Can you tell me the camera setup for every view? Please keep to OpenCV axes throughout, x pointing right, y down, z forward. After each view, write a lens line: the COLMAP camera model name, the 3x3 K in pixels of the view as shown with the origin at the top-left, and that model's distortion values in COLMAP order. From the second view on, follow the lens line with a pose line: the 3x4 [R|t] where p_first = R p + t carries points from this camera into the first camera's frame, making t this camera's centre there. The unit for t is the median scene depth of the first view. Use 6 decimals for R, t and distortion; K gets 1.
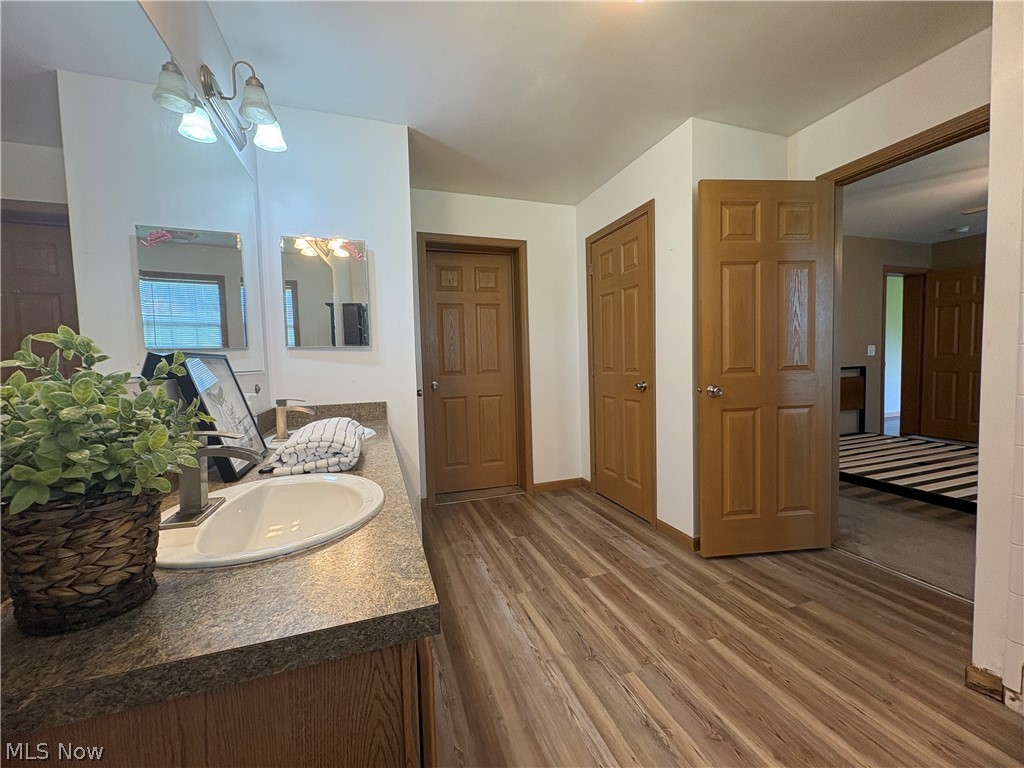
lens RADIAL K [[405.1, 0, 512.0], [0, 405.1, 384.0], [0, 0, 1]] dist [-0.001929, 0.000343]
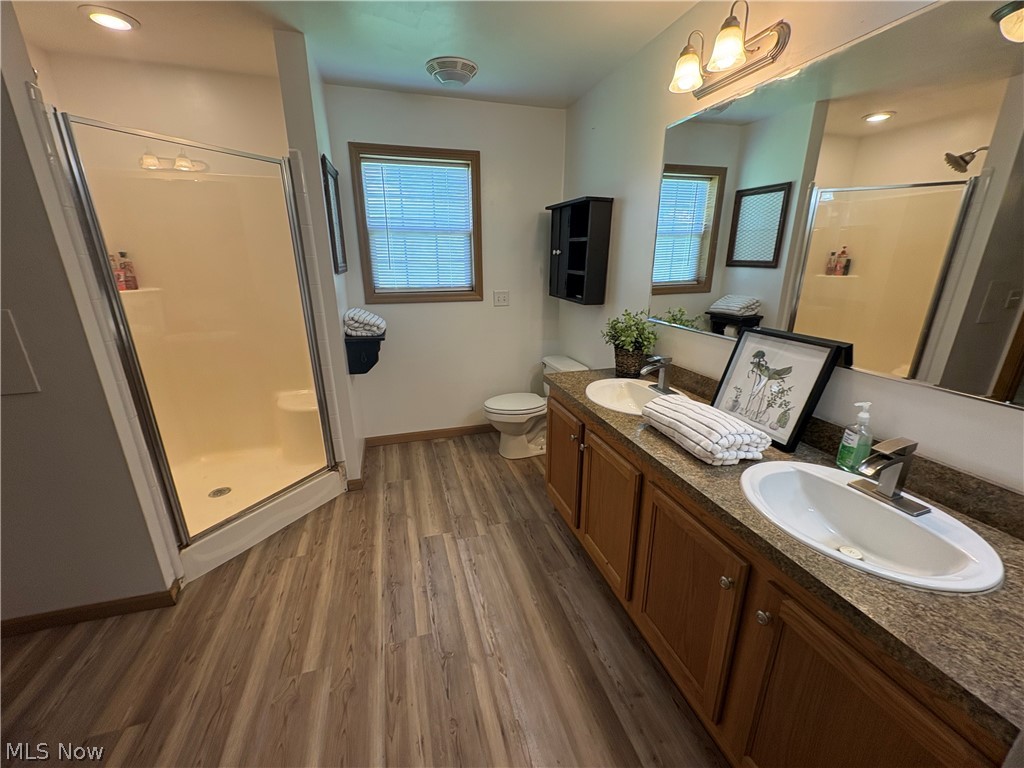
lens RADIAL K [[405.1, 0, 512.0], [0, 405.1, 384.0], [0, 0, 1]] dist [-0.001929, 0.000343]
pose [[-0.998647, 0.016035, 0.049475, -0.020953], [0.032637, 0.933884, 0.356084, -0.295931], [-0.040494, 0.357217, -0.933143, 1.672448]]
